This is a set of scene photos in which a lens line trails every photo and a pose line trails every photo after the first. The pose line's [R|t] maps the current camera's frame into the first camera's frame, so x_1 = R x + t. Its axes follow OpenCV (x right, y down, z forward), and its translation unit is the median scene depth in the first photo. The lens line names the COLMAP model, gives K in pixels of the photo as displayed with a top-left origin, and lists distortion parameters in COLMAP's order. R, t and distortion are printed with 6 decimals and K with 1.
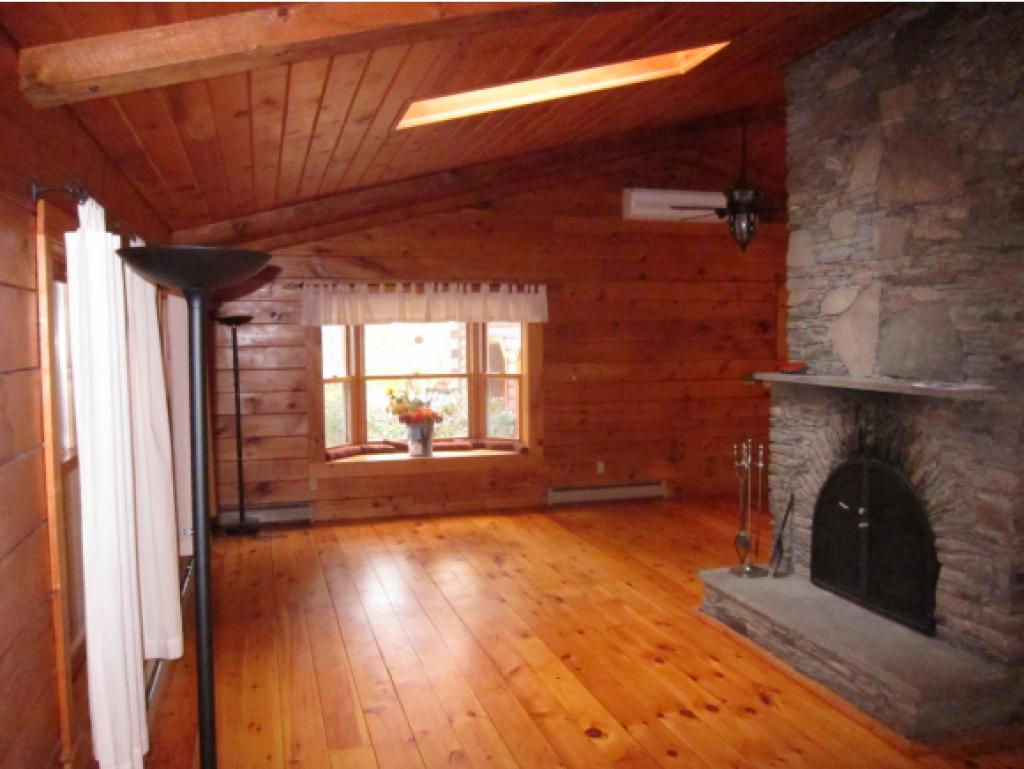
lens RADIAL K [[838.3, 0, 512.0], [0, 838.3, 384.5], [0, 0, 1]] dist [-0.066056, 0.006851]
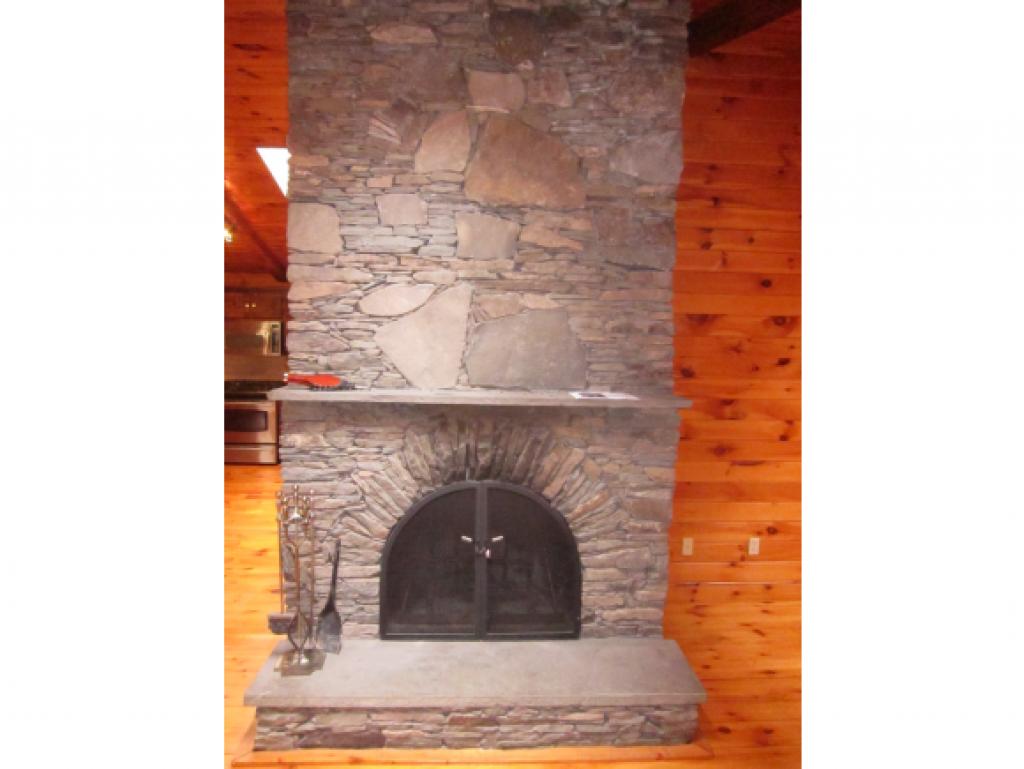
lens RADIAL K [[637.5, 0, 512.0], [0, 637.5, 384.5], [0, 0, 1]] dist [-0.055109, 0.000583]
pose [[0.222230, -0.069083, 0.972544, -0.236006], [0.034326, 0.997423, 0.063006, -0.057966], [-0.974390, 0.019382, 0.224028, 0.827376]]
